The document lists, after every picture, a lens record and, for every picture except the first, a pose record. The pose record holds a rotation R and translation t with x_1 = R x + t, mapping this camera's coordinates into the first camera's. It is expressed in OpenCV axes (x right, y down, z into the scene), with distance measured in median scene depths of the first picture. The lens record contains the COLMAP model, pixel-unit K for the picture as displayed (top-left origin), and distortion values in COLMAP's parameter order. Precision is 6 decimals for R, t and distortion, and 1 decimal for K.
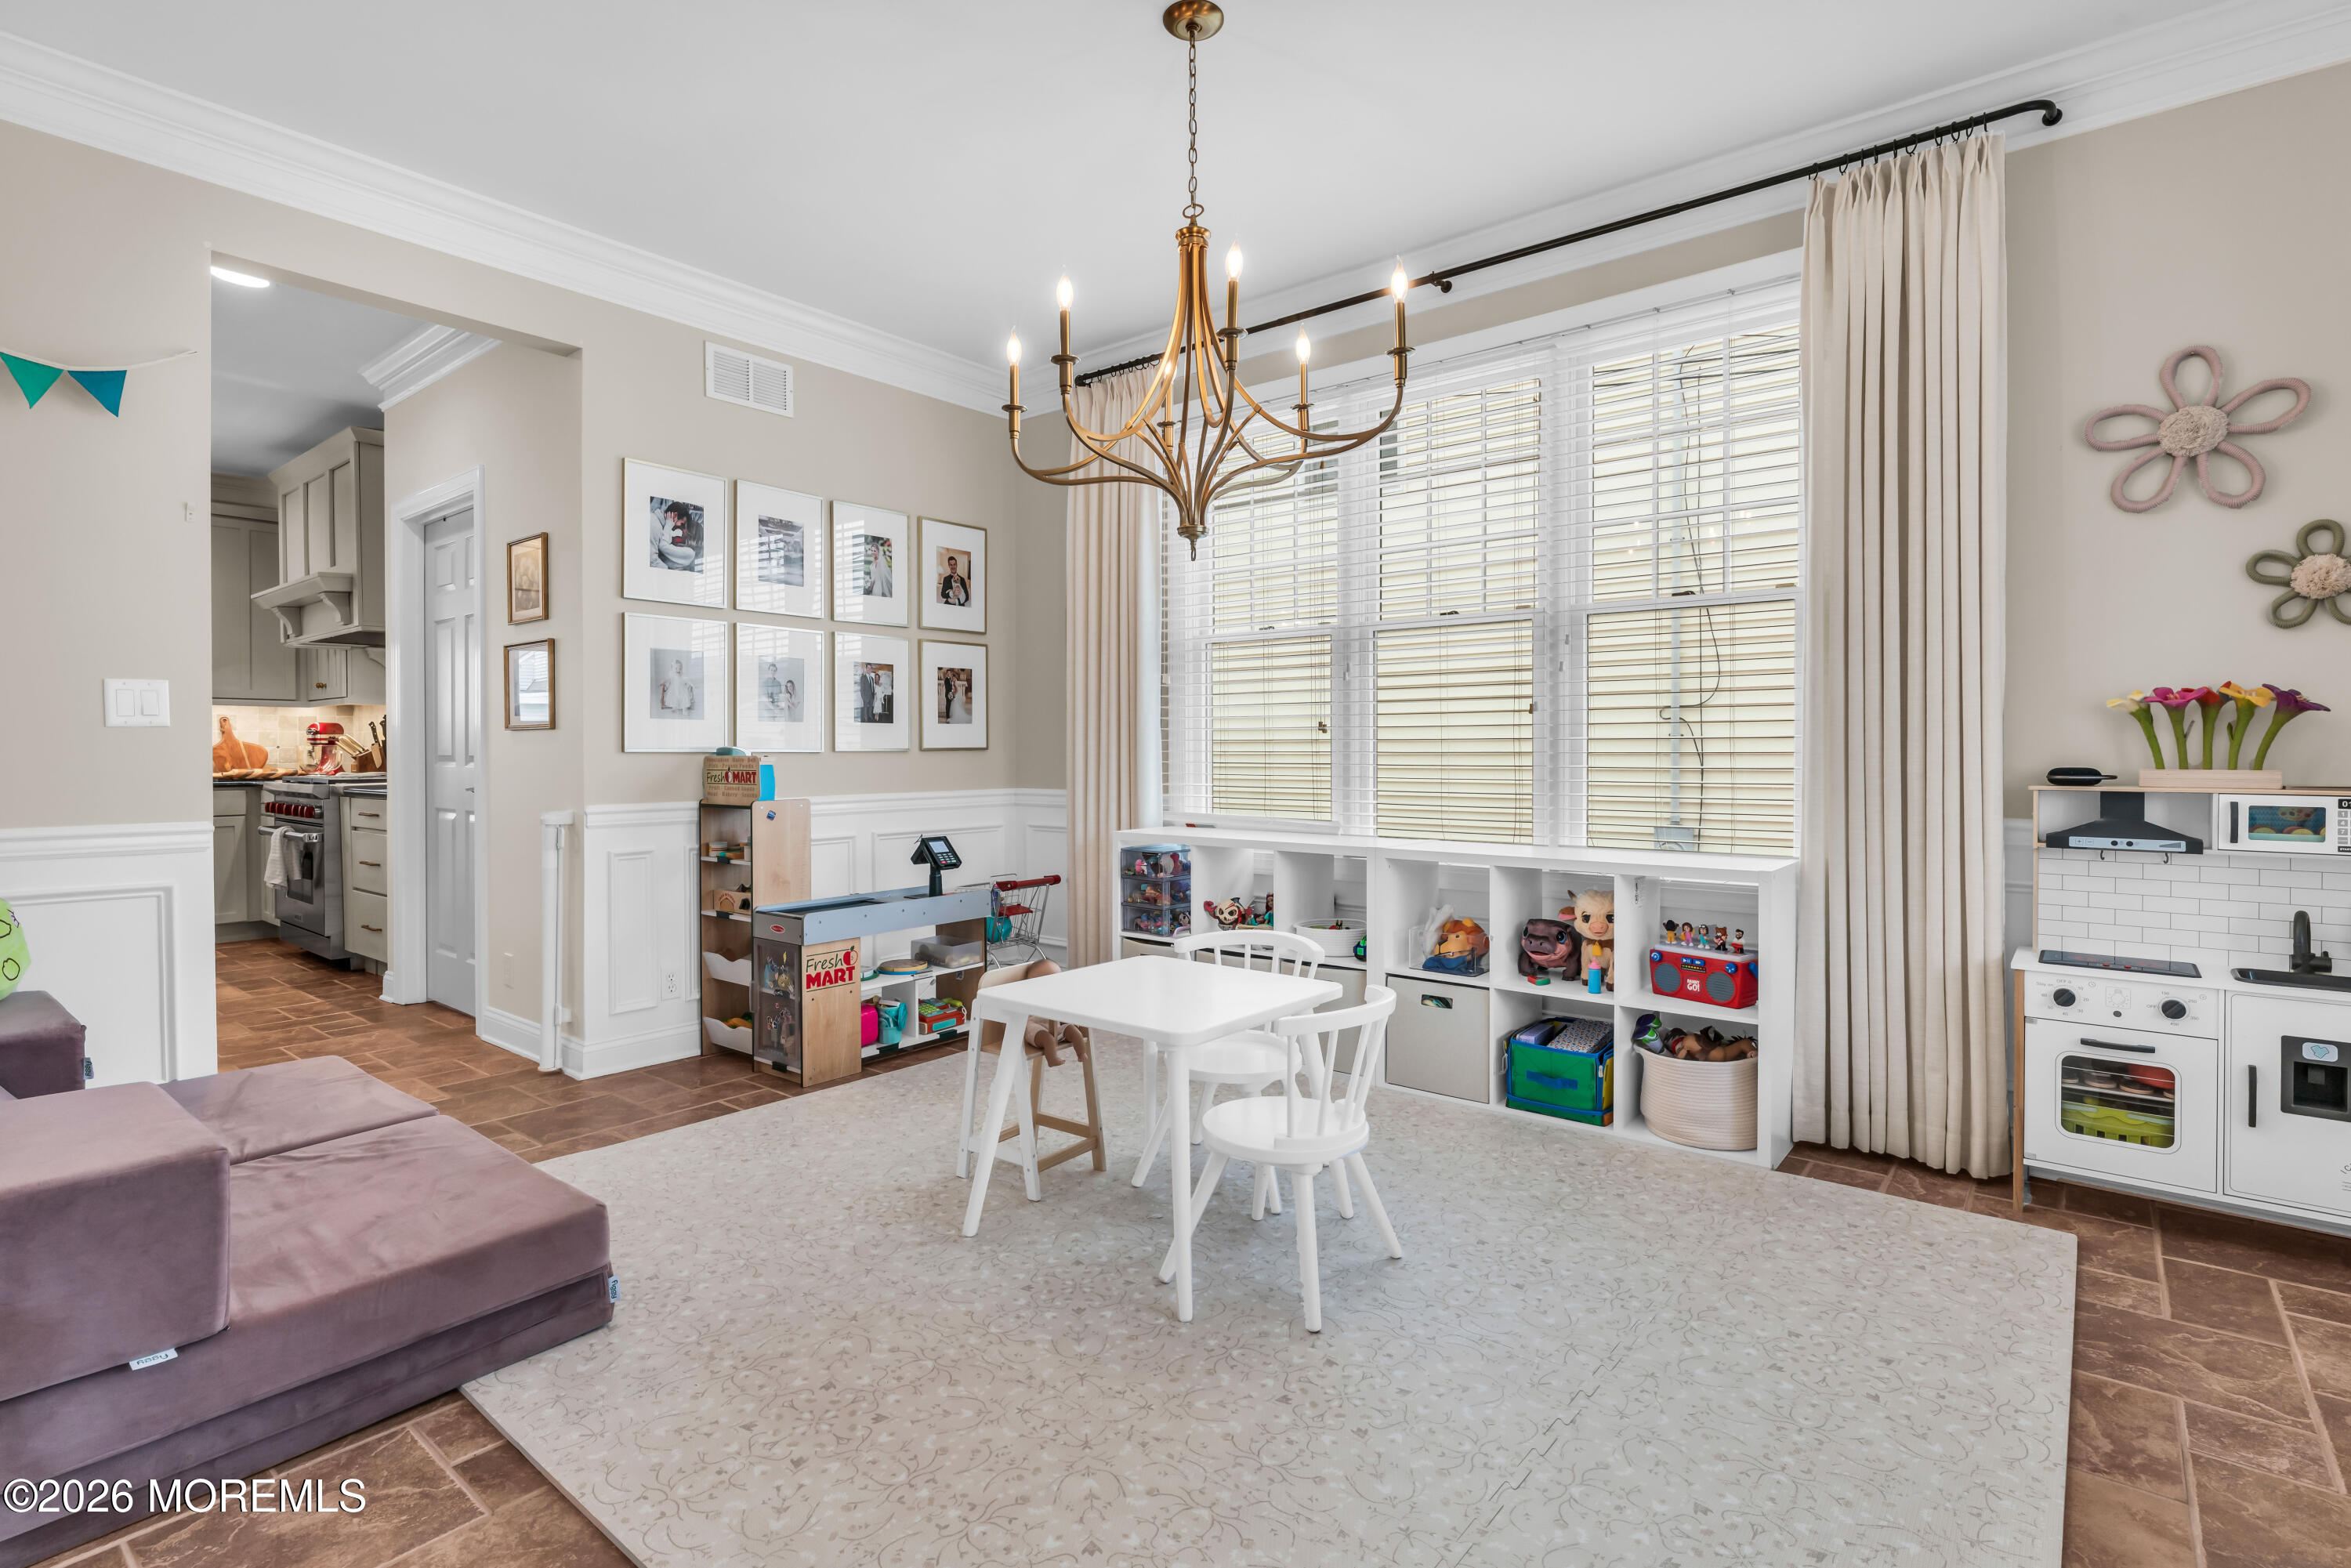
lens RADIAL K [[1121.2, 0, 1163.5], [0, 1121.2, 761.4], [0, 0, 1]] dist [-0.005011, 0.000947]
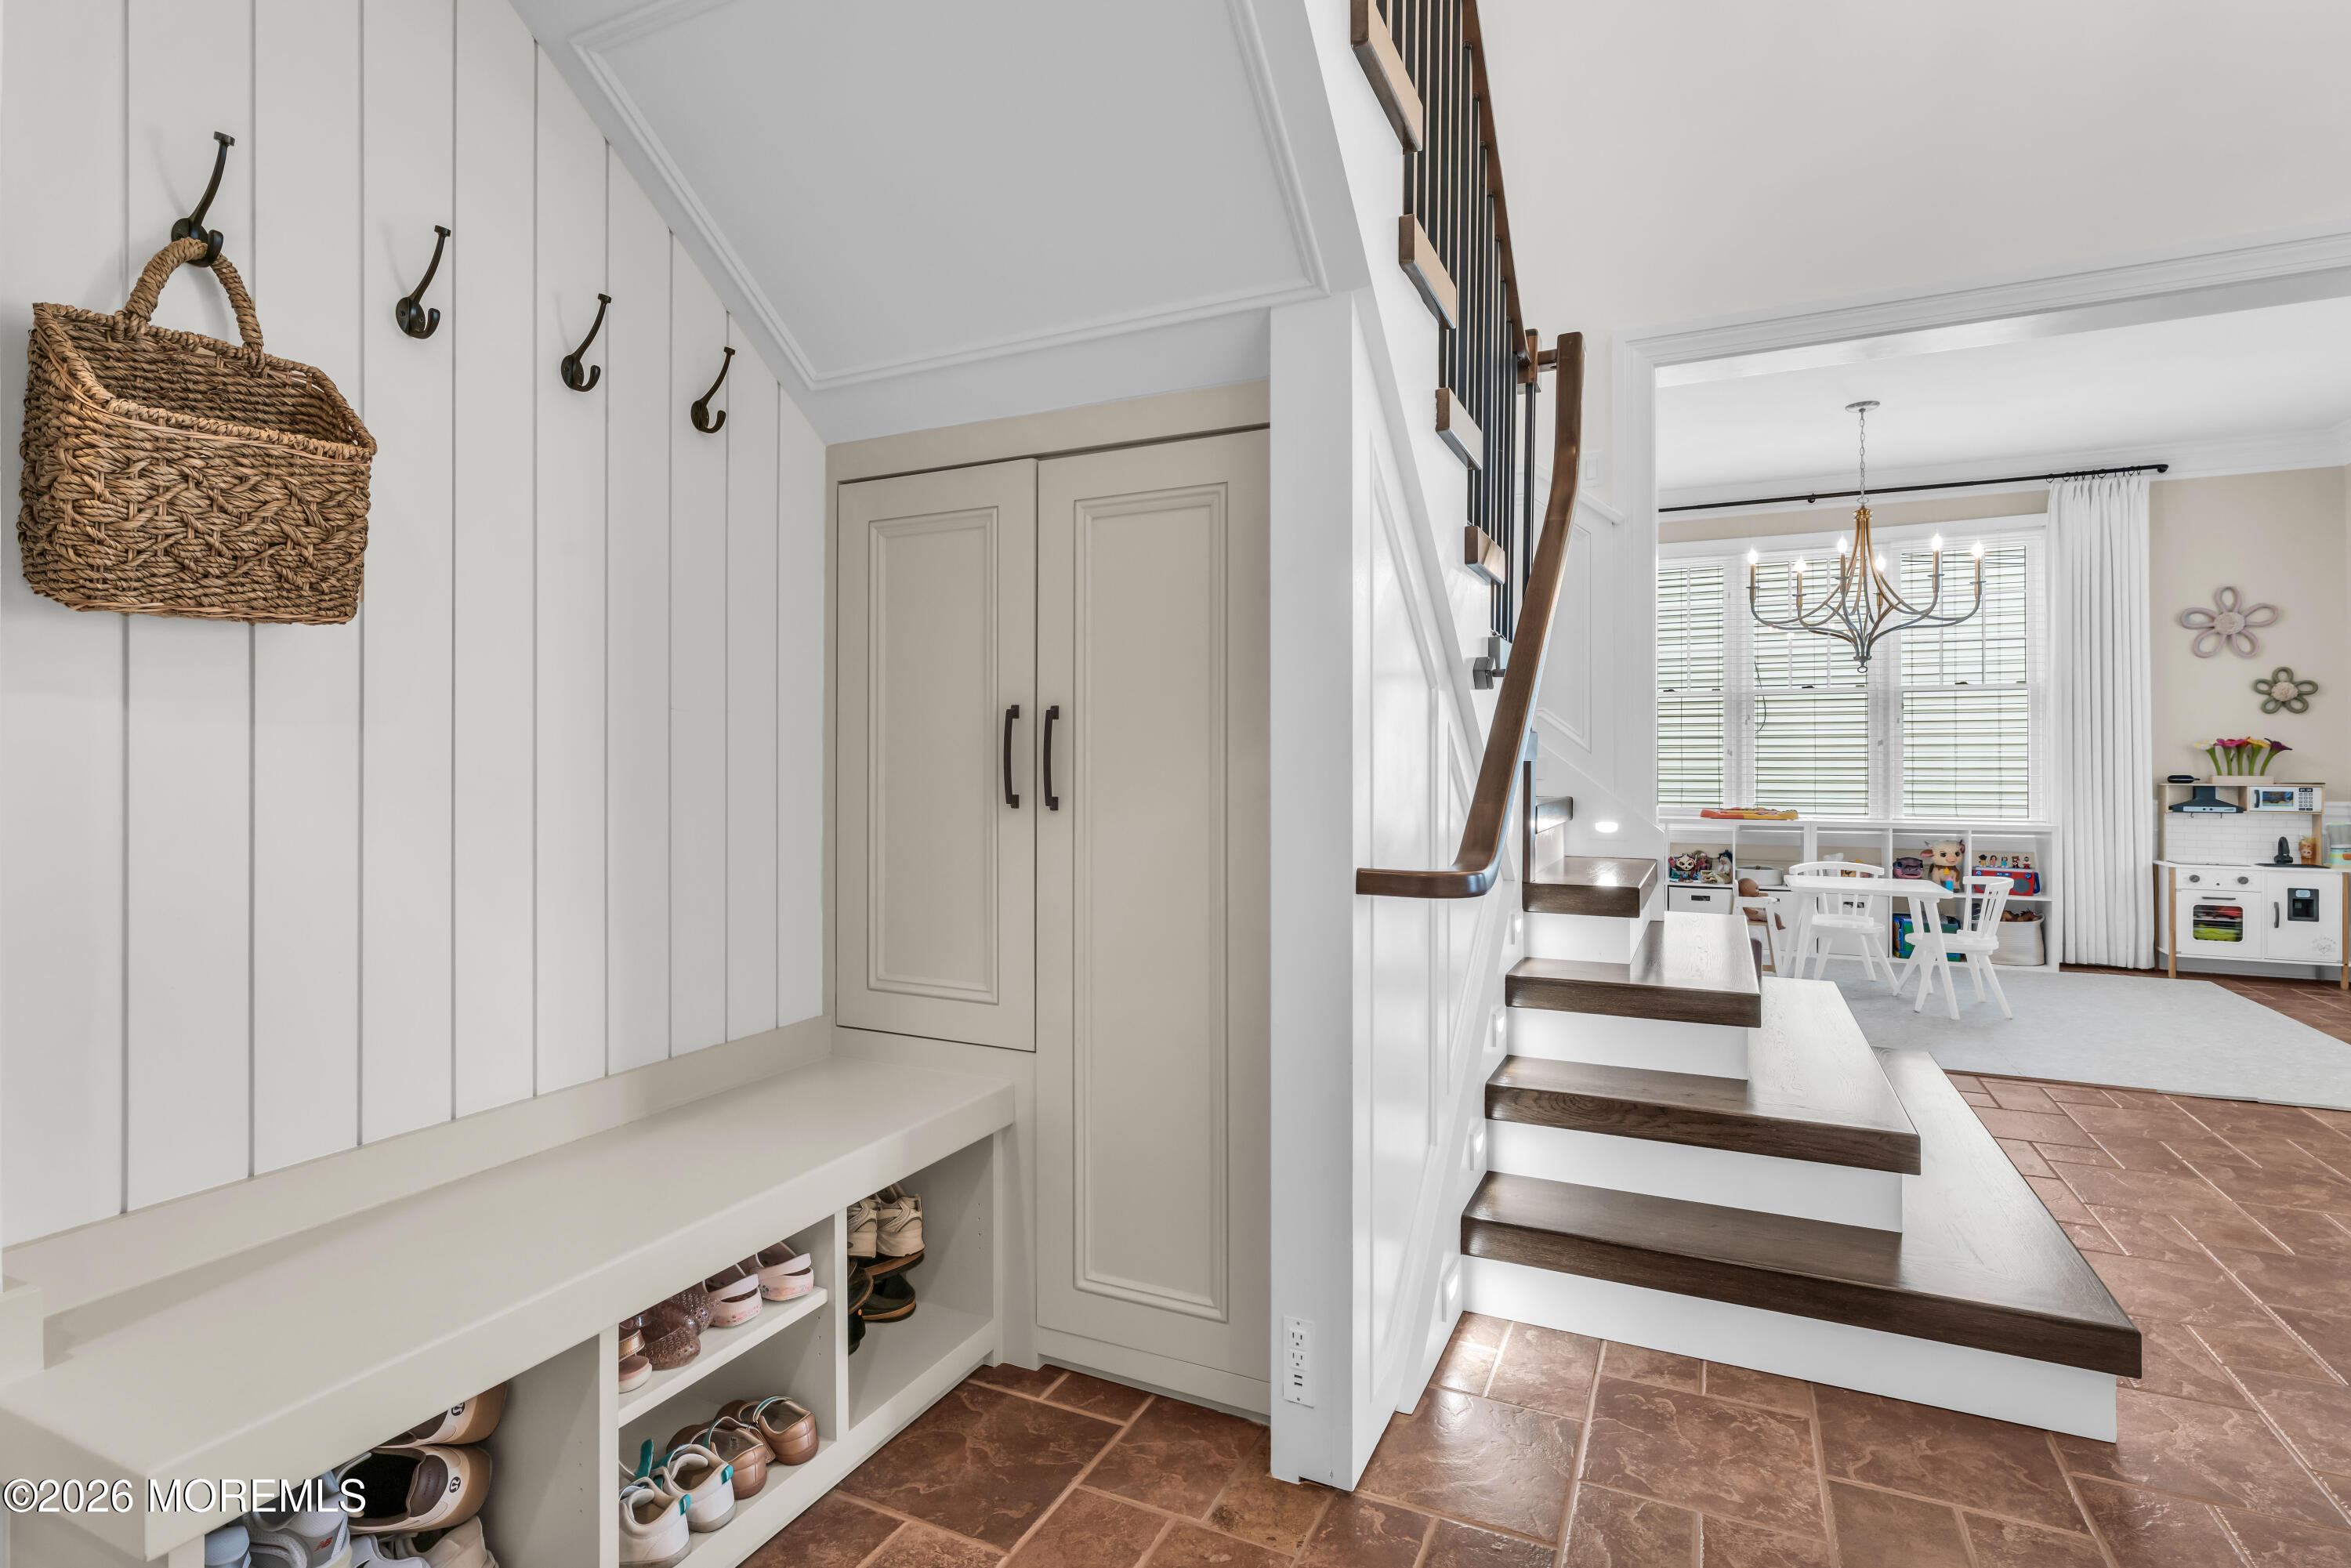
lens RADIAL K [[1121.2, 0, 1172.3], [0, 1121.2, 759.5], [0, 0, 1]] dist [-0.005011, 0.000947]
pose [[0.972898, 0.002726, 0.231218, -1.648836], [0.000750, 0.999888, -0.014945, 0.006861], [-0.231233, 0.014713, 0.972787, -0.676736]]
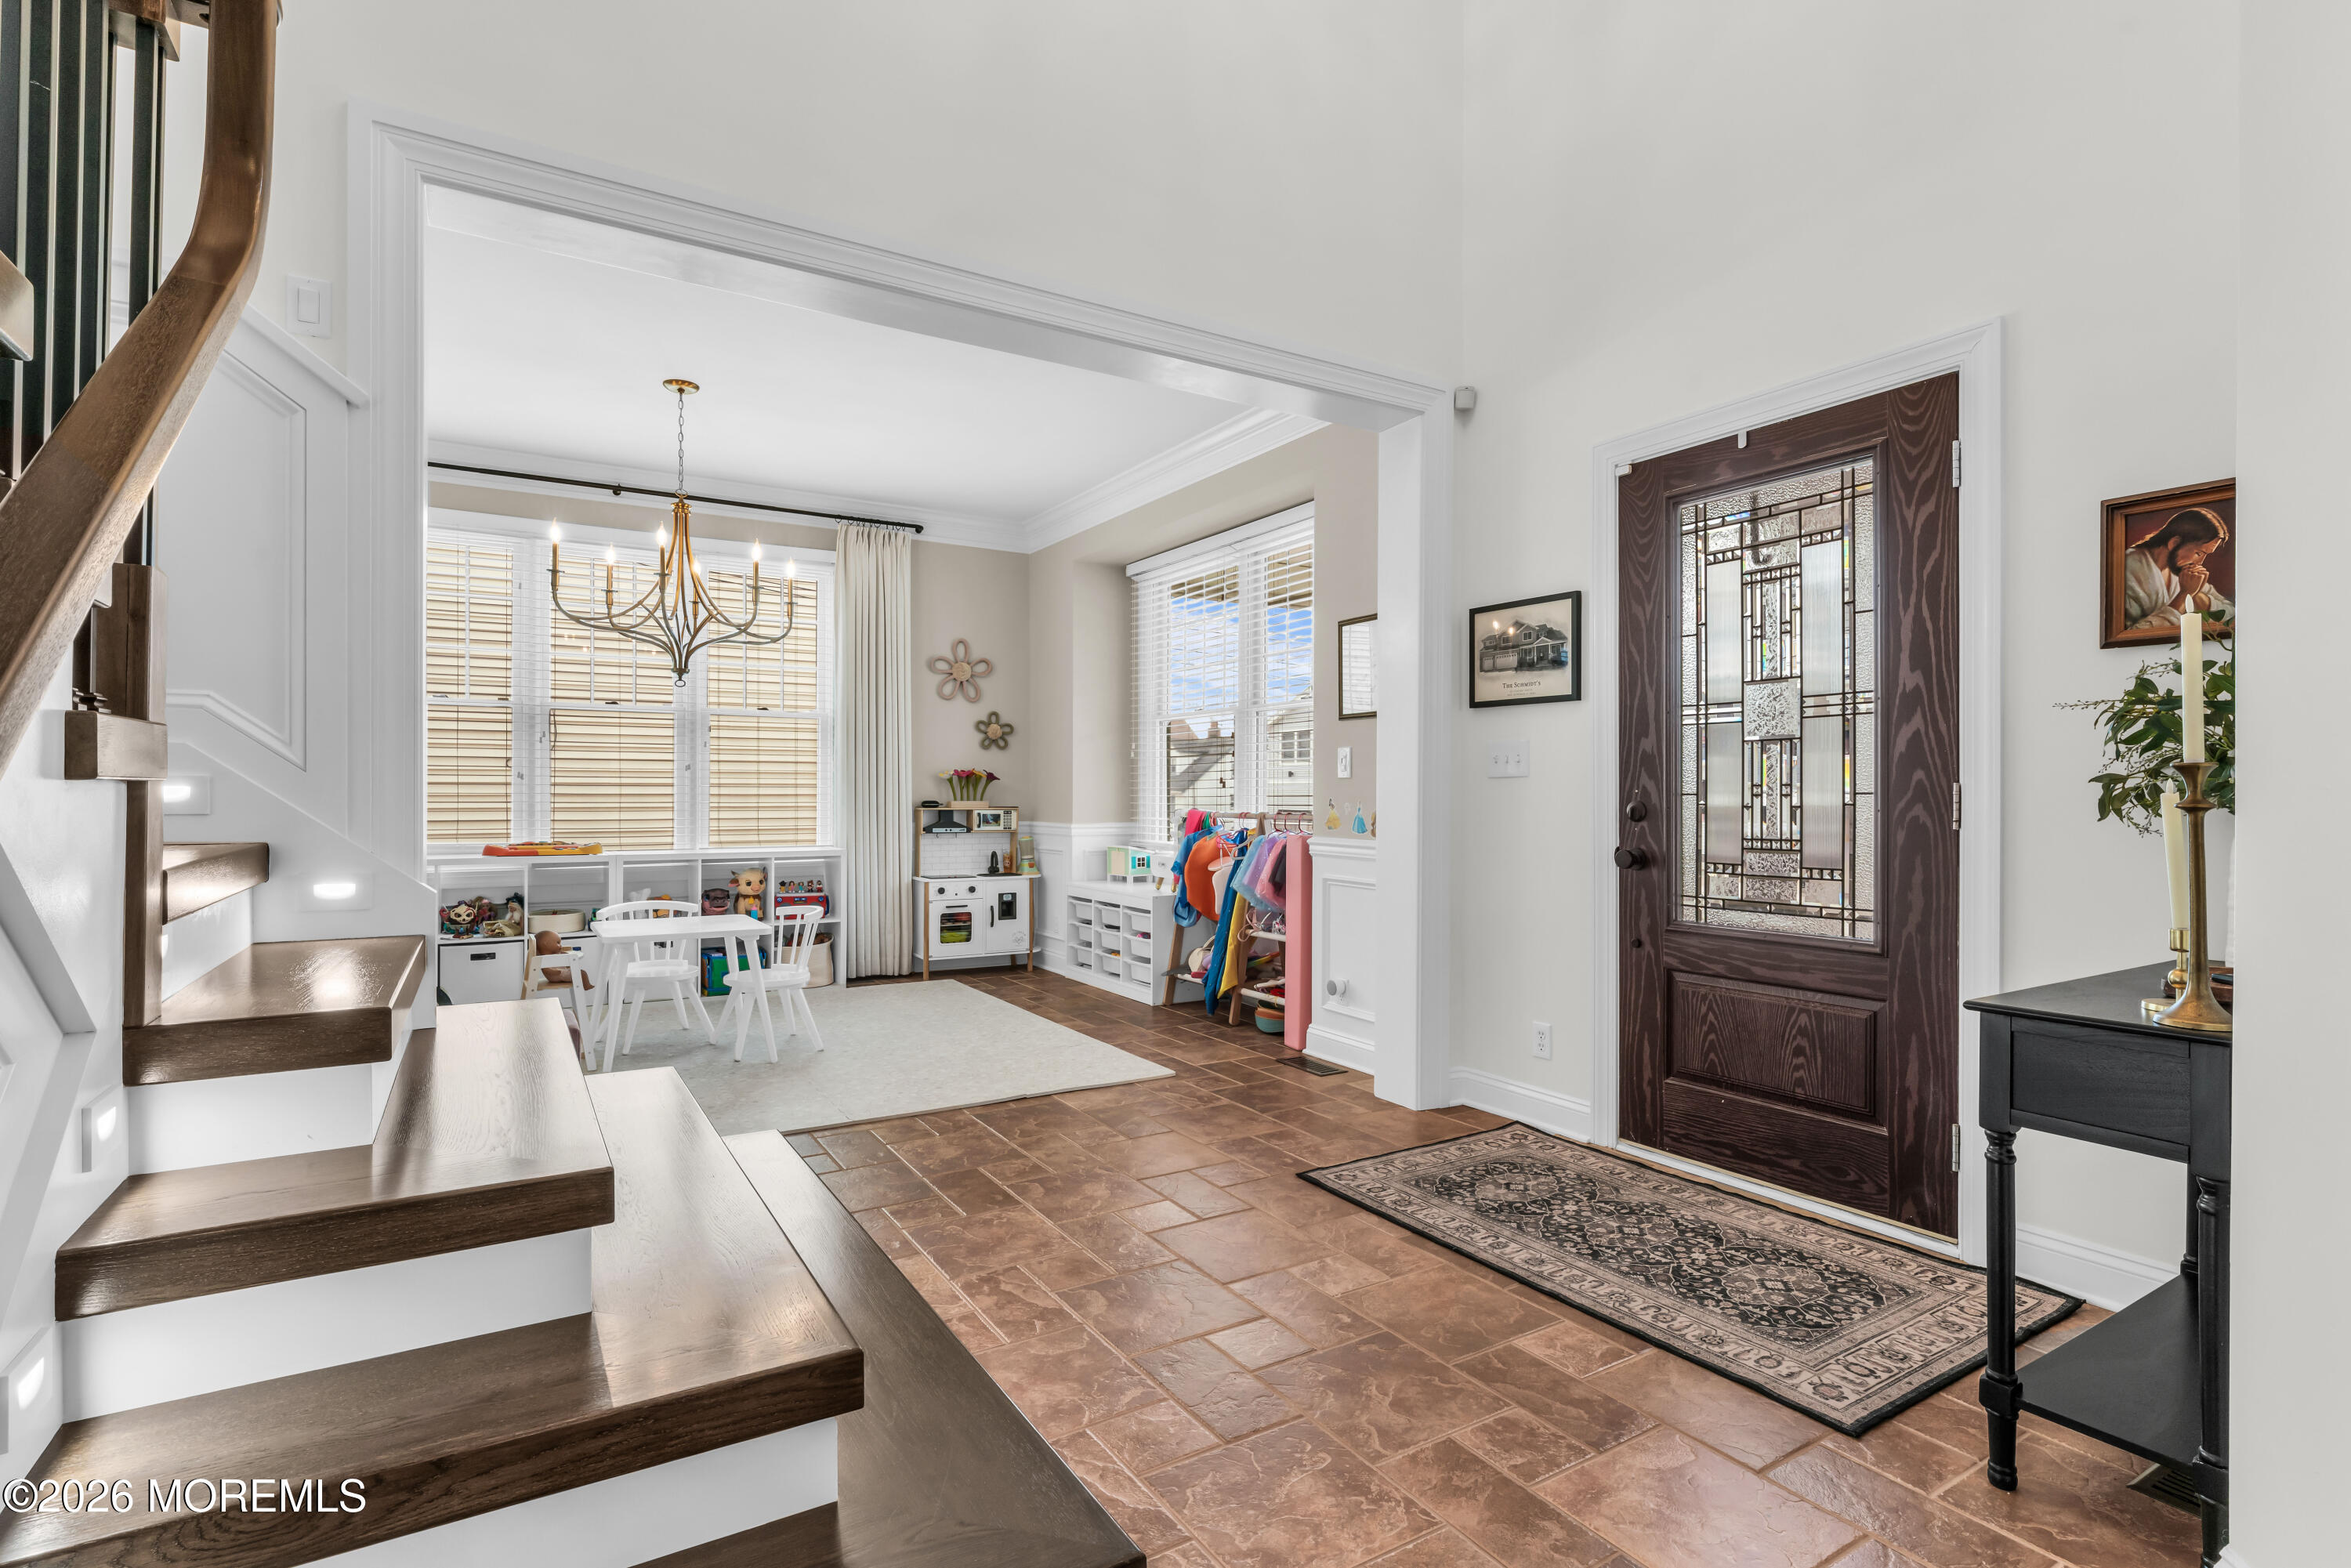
lens RADIAL K [[1121.2, 0, 1177.9], [0, 1121.2, 799.9], [0, 0, 1]] dist [-0.005011, 0.000947]
pose [[0.329117, -0.003752, 0.944282, -1.399902], [0.005598, 0.999982, 0.002022, 0.002191], [-0.944273, 0.004621, 0.329132, -0.342423]]
